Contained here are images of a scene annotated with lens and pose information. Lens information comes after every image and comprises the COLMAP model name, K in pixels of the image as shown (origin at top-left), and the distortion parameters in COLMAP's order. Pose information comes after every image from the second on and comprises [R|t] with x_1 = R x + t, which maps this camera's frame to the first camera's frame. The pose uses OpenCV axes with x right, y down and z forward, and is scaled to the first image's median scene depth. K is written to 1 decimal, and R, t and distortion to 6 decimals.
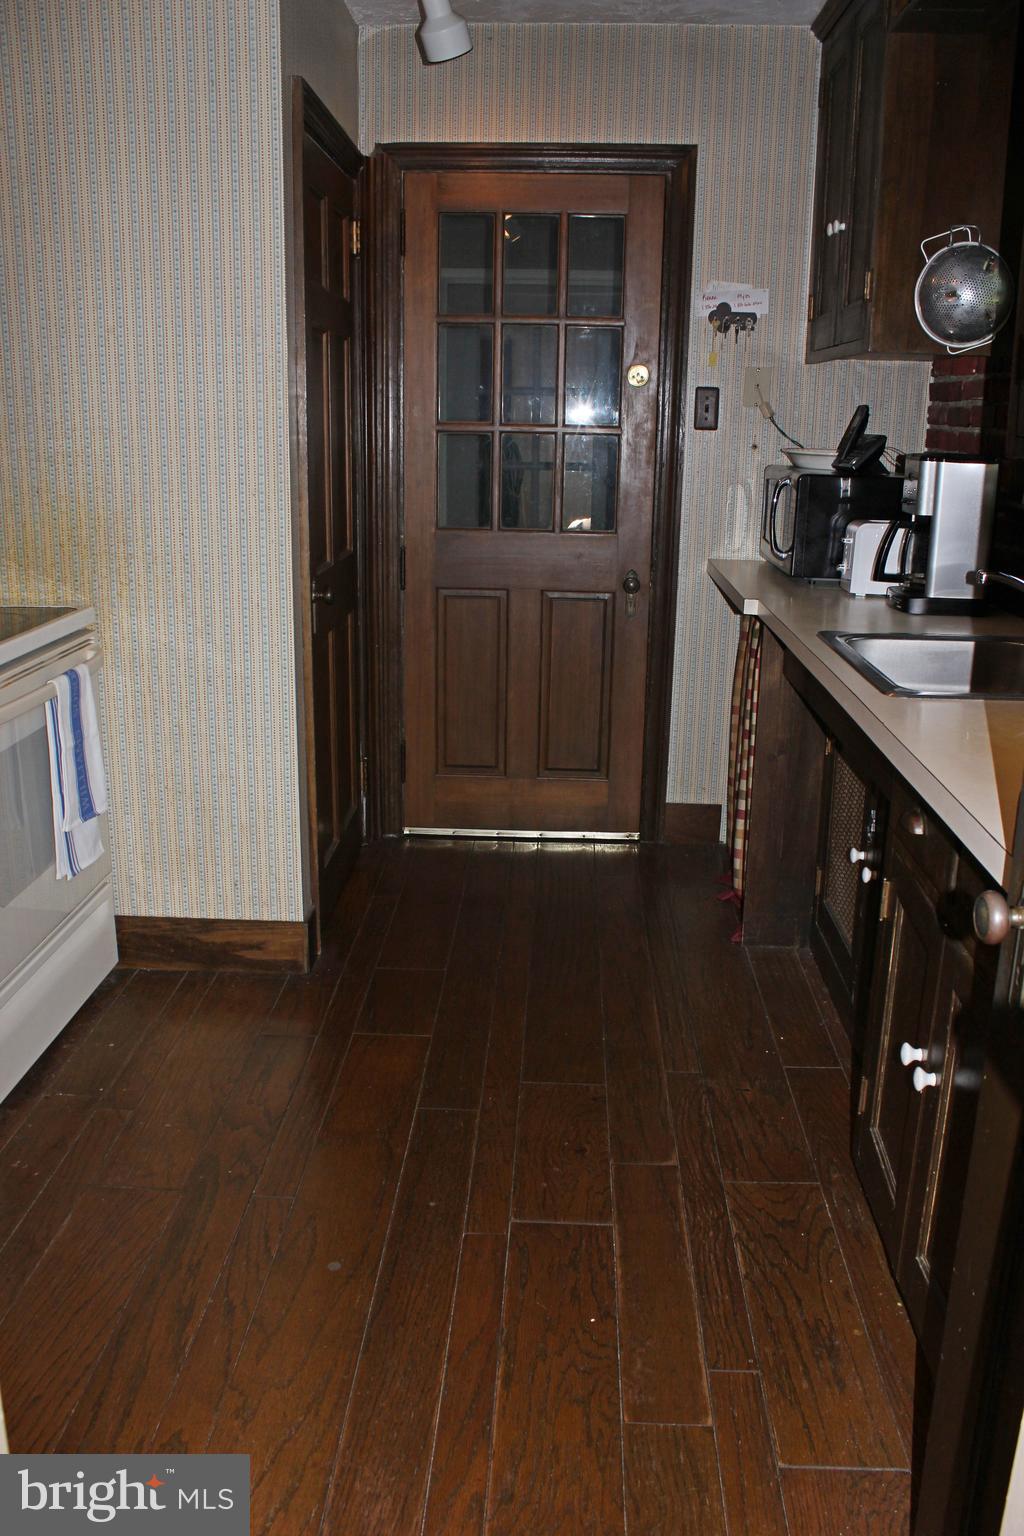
lens RADIAL K [[1278.7, 0, 498.5], [0, 1278.7, 788.7], [0, 0, 1]] dist [-0.162807, 0.141633]
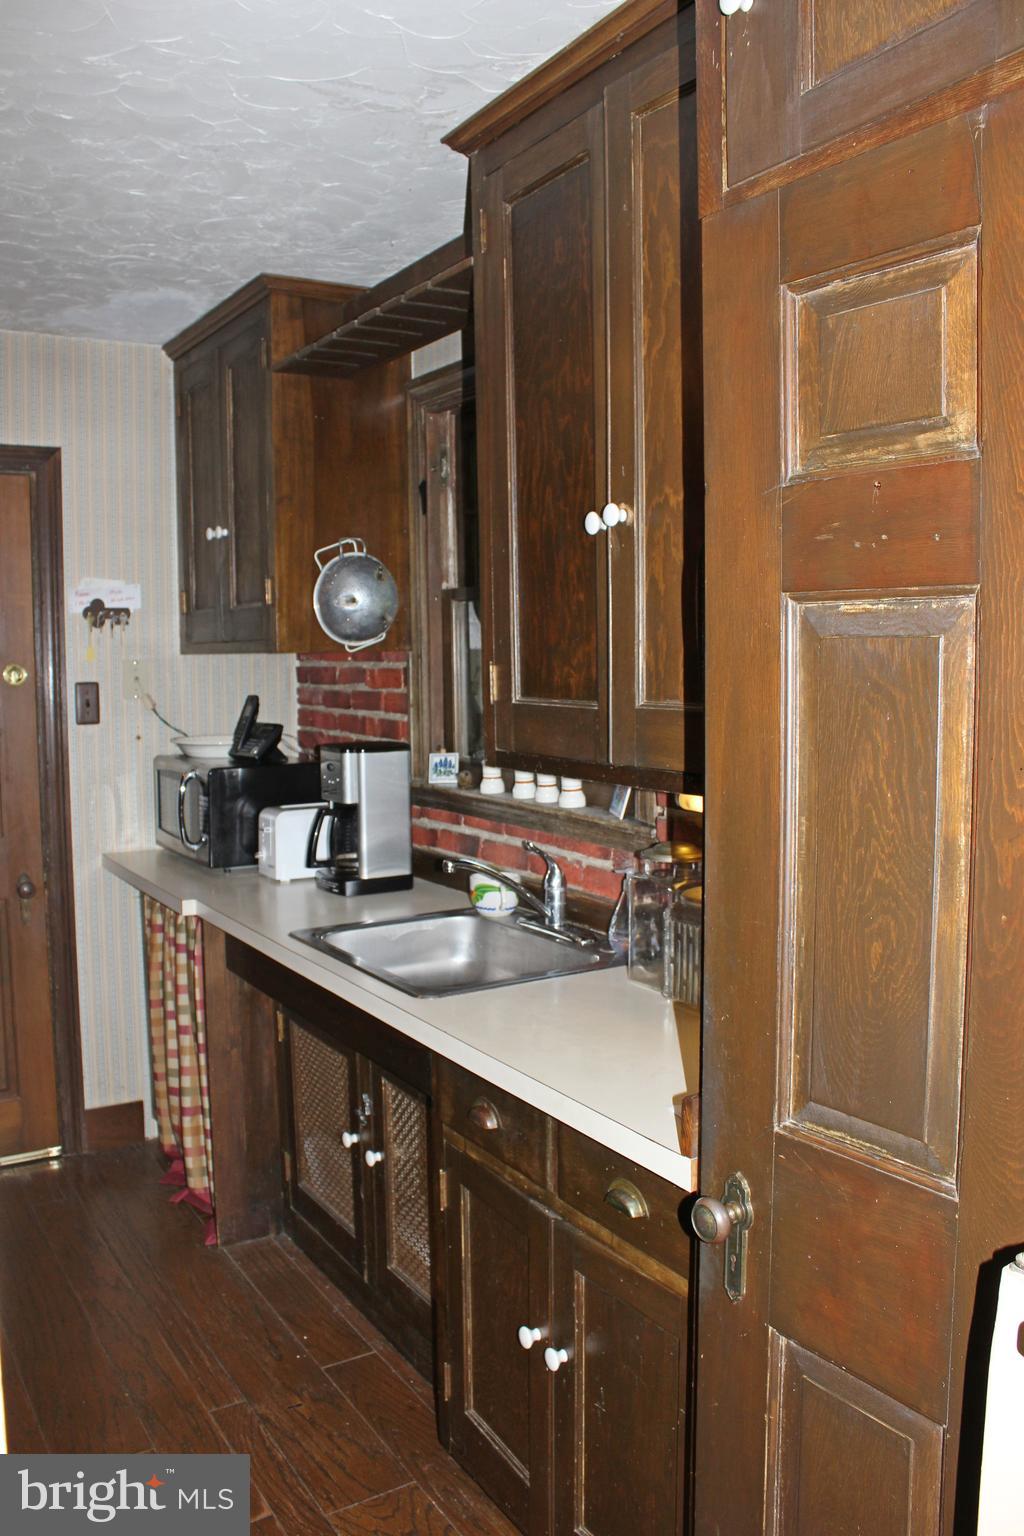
lens RADIAL K [[1278.7, 0, 498.5], [0, 1278.7, 788.7], [0, 0, 1]] dist [-0.162807, 0.141633]
pose [[0.829095, -0.080928, 0.553220, -0.131451], [0.178843, 0.975870, -0.125272, -0.062098], [-0.529733, 0.202801, 0.823562, 0.033455]]
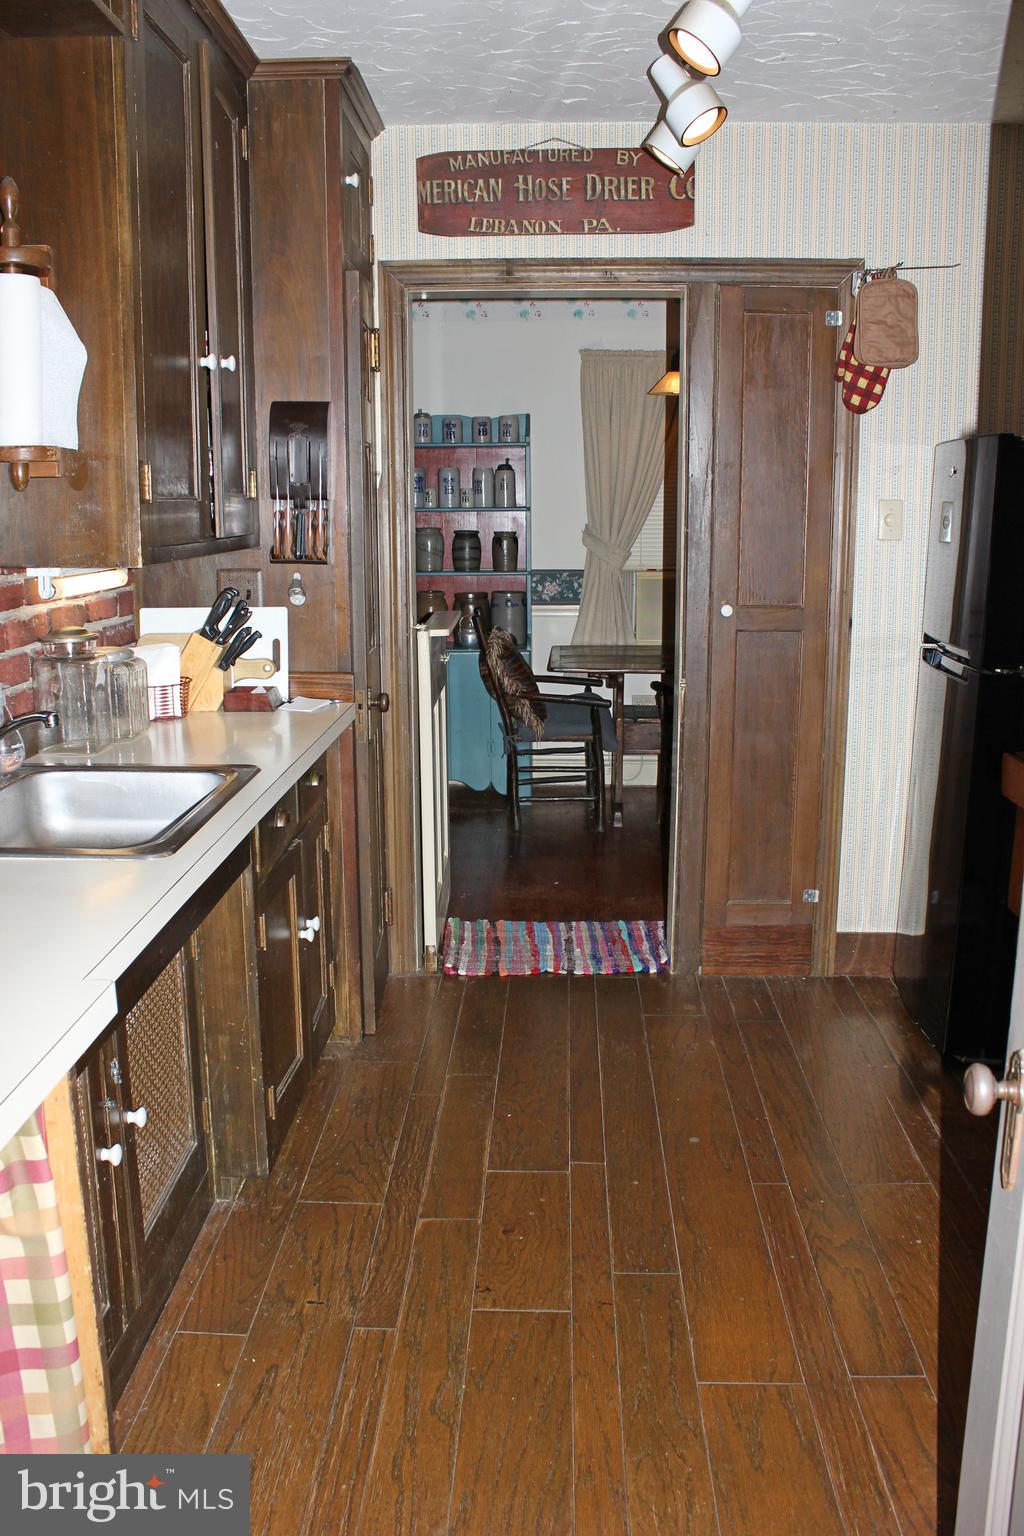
lens RADIAL K [[1278.7, 0, 498.5], [0, 1278.7, 788.7], [0, 0, 1]] dist [-0.162807, 0.141633]
pose [[-0.999966, -0.002718, -0.007759, 0.060809], [-0.006155, 0.873174, 0.487369, -0.398467], [0.005450, 0.487401, -0.873162, 1.282507]]
